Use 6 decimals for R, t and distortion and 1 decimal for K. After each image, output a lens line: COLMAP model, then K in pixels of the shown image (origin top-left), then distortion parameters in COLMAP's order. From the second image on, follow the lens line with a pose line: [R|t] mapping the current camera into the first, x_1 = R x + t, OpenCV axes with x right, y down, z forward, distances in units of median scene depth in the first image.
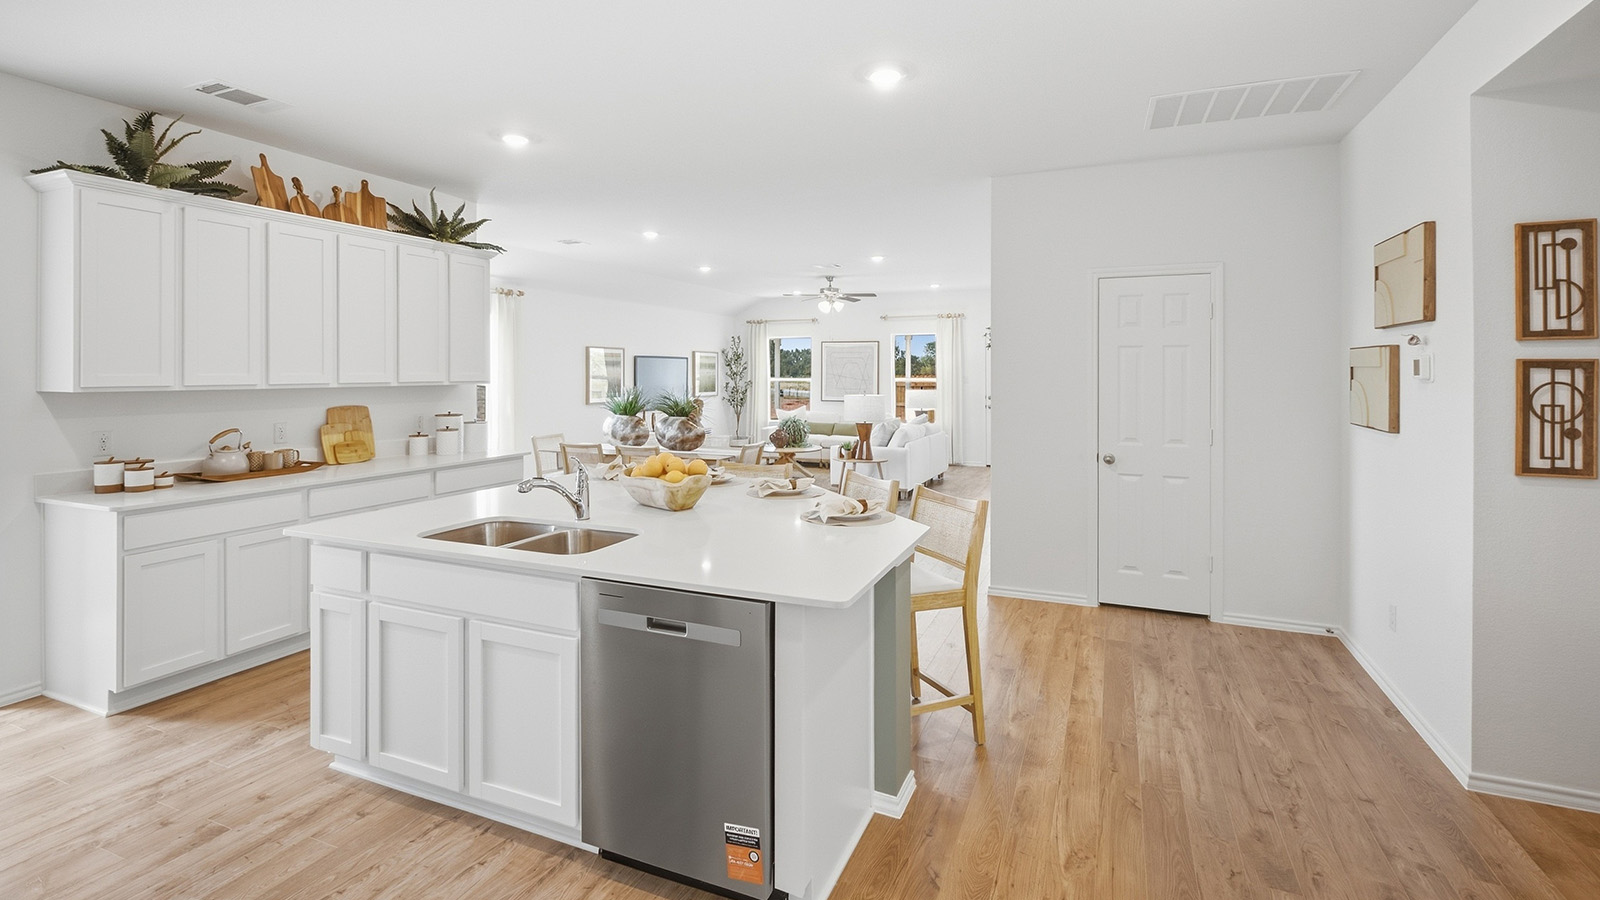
lens RADIAL K [[723.4, 0, 805.9], [0, 723.4, 378.3], [0, 0, 1]] dist [-0.001712, -0.000072]
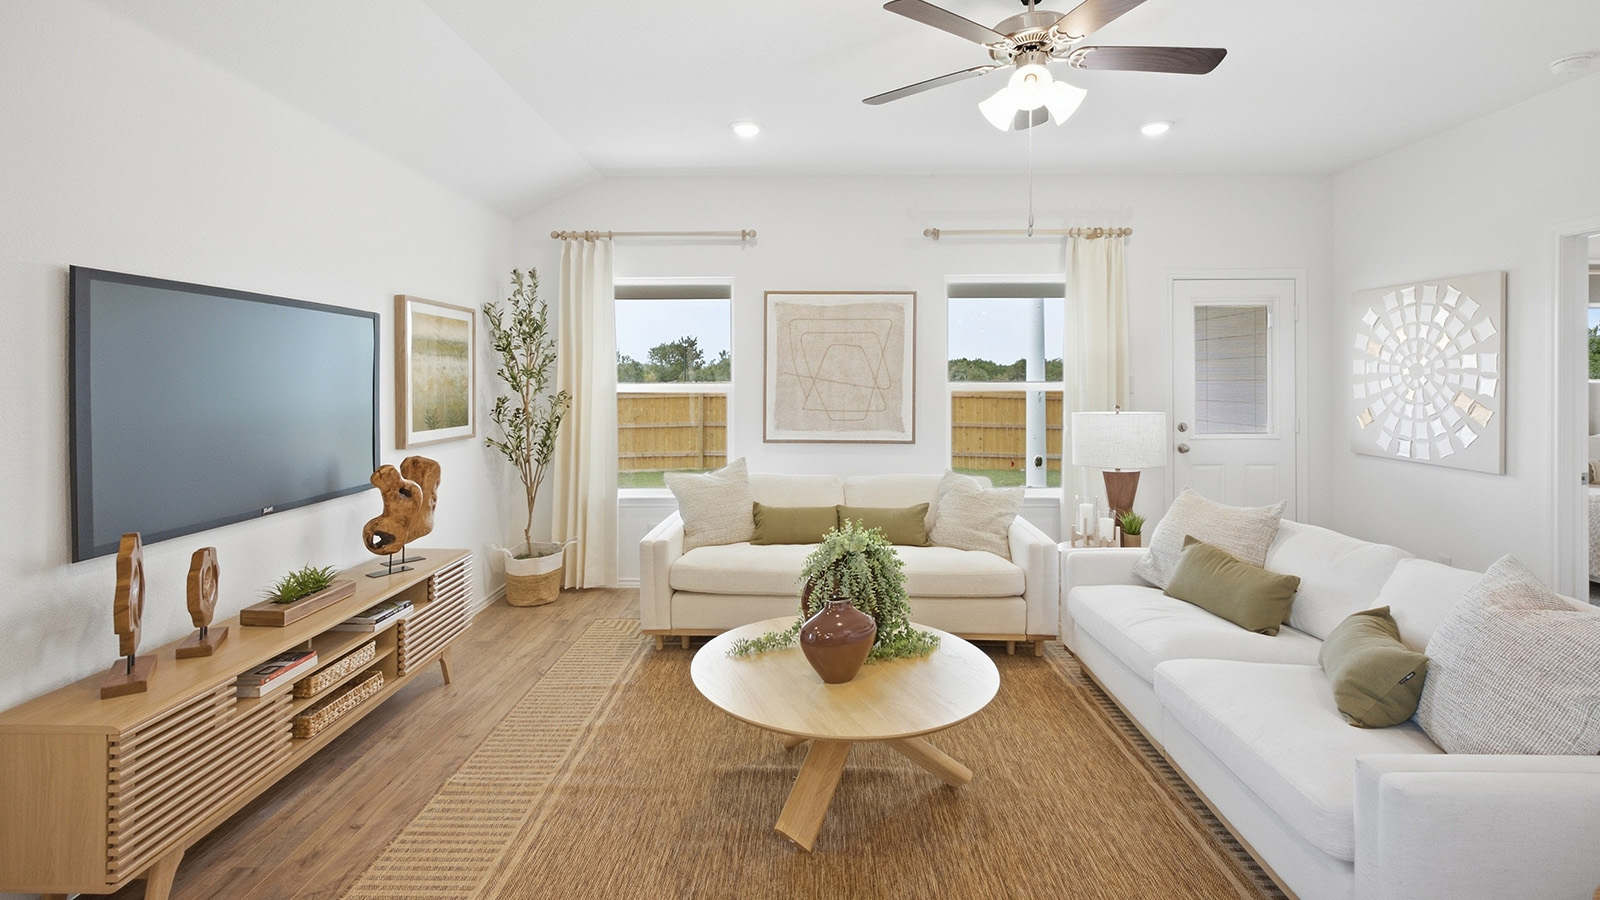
lens RADIAL K [[729.9, 0, 799.6], [0, 729.9, 382.2], [0, 0, 1]] dist [0.000881, -0.000297]
pose [[0.926496, -0.003225, 0.376291, -0.114096], [0.005328, 0.999975, -0.004549, 0.000700], [-0.376267, 0.006220, 0.926490, 0.651434]]
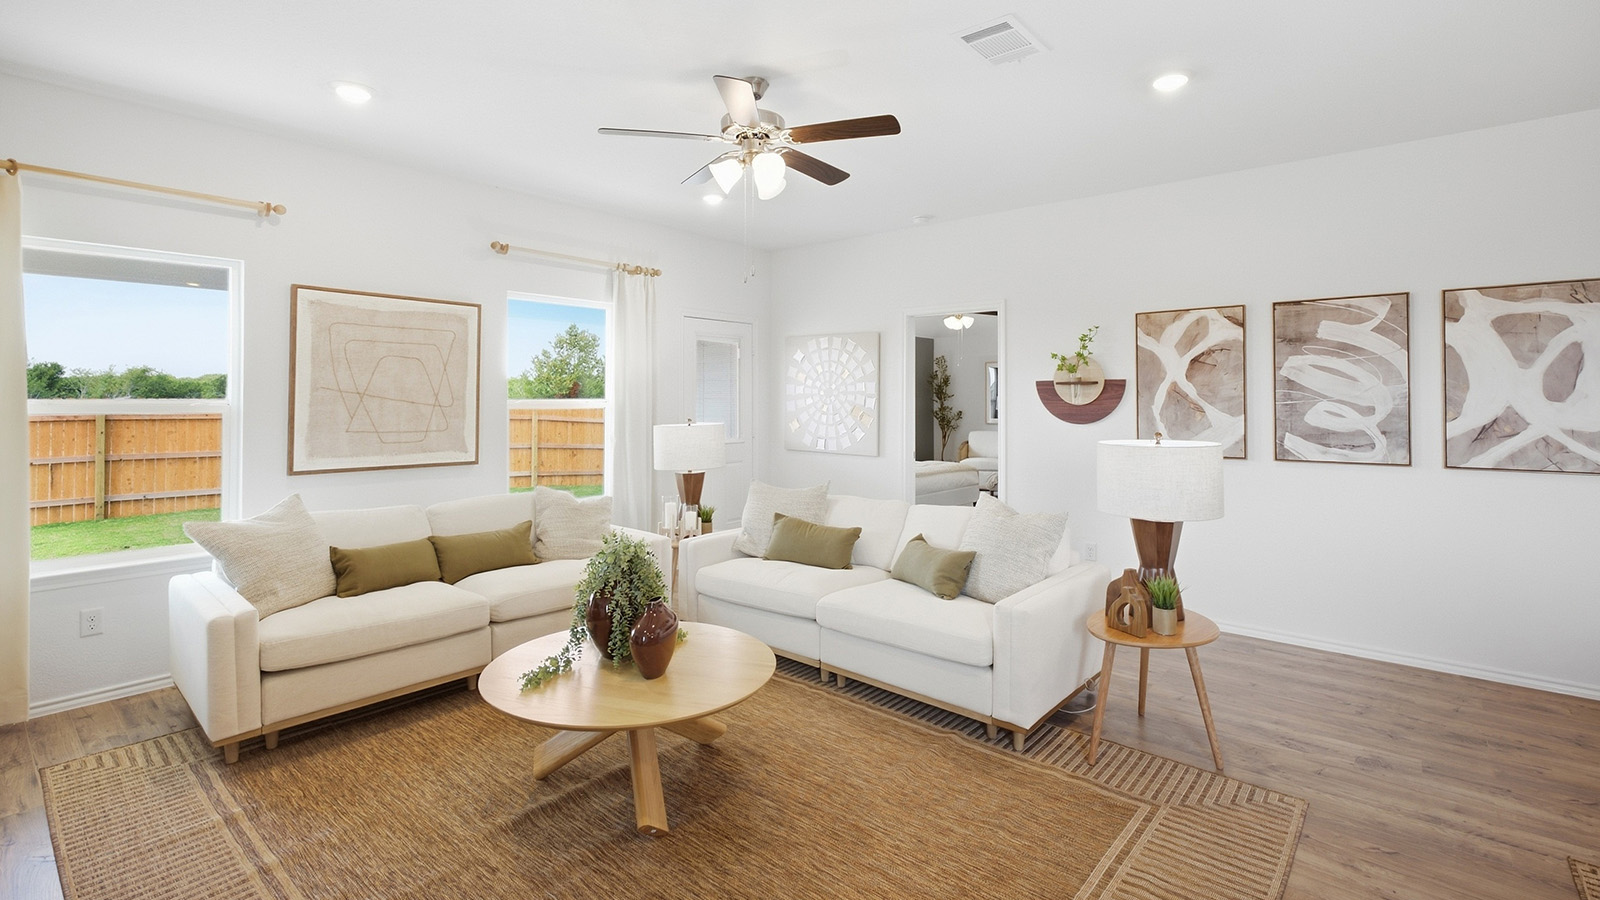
lens RADIAL K [[727.9, 0, 802.4], [0, 727.9, 392.0], [0, 0, 1]] dist [0.000238, 0.000187]
pose [[0.298518, 0.008712, 0.954364, -0.220439], [0.005971, 0.999922, -0.010996, 0.000555], [-0.954385, 0.008980, 0.298443, 0.725263]]
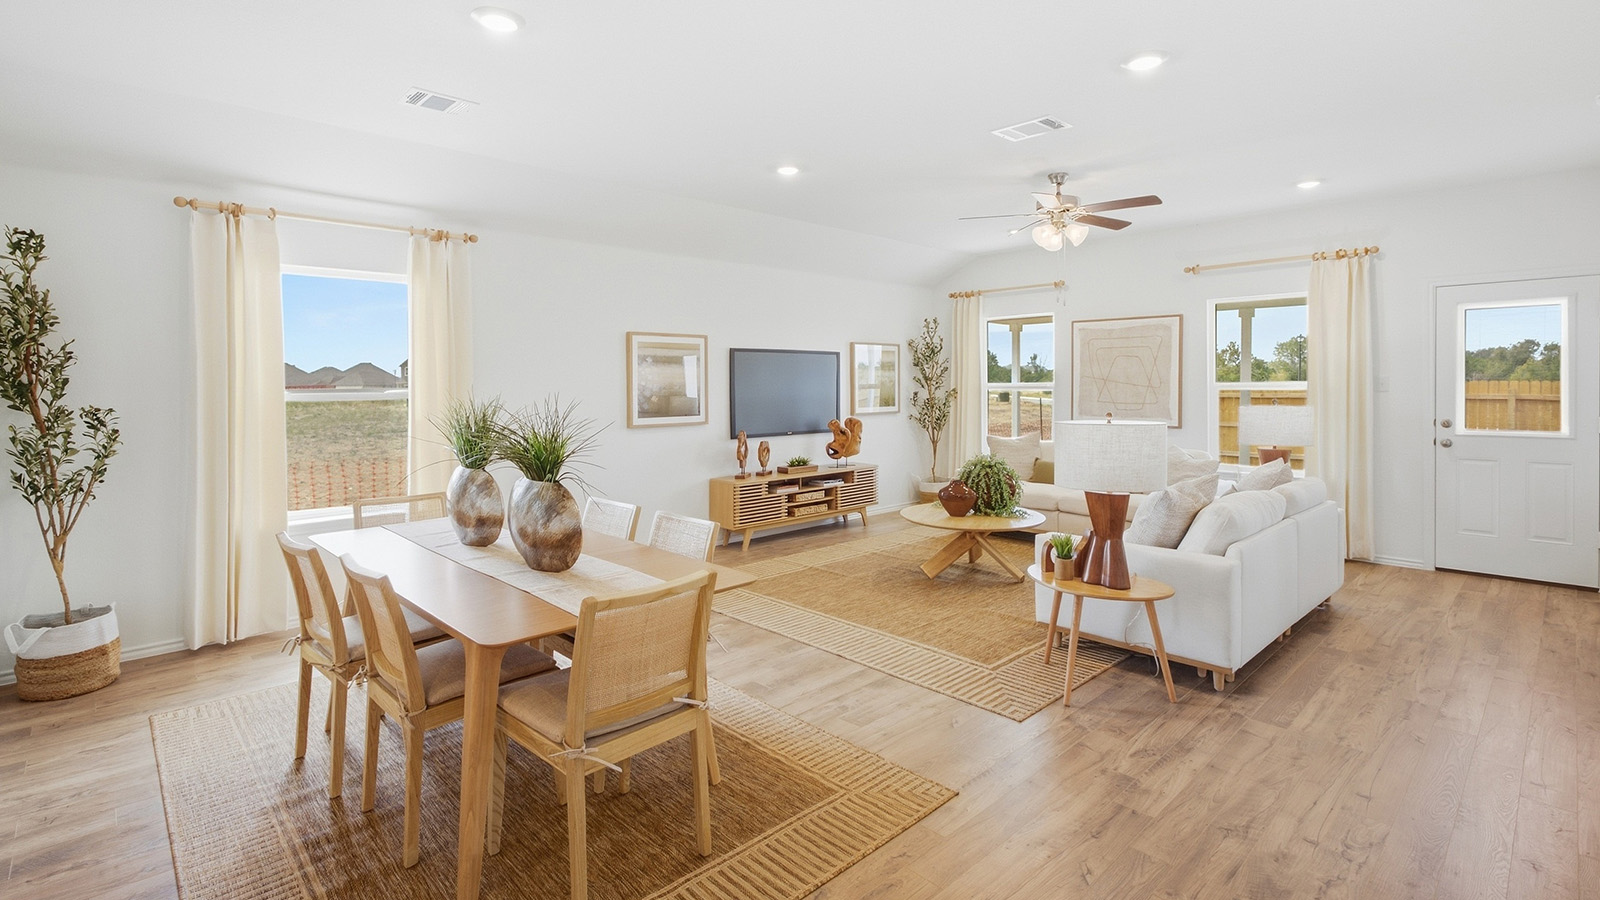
lens RADIAL K [[743.7, 0, 801.2], [0, 743.7, 394.4], [0, 0, 1]] dist [-0.001278, -0.000013]
pose [[0.919104, -0.000459, -0.394014, 0.059138], [0.003342, 0.999972, 0.006630, 0.003331], [0.394000, -0.007410, 0.919081, 0.383154]]
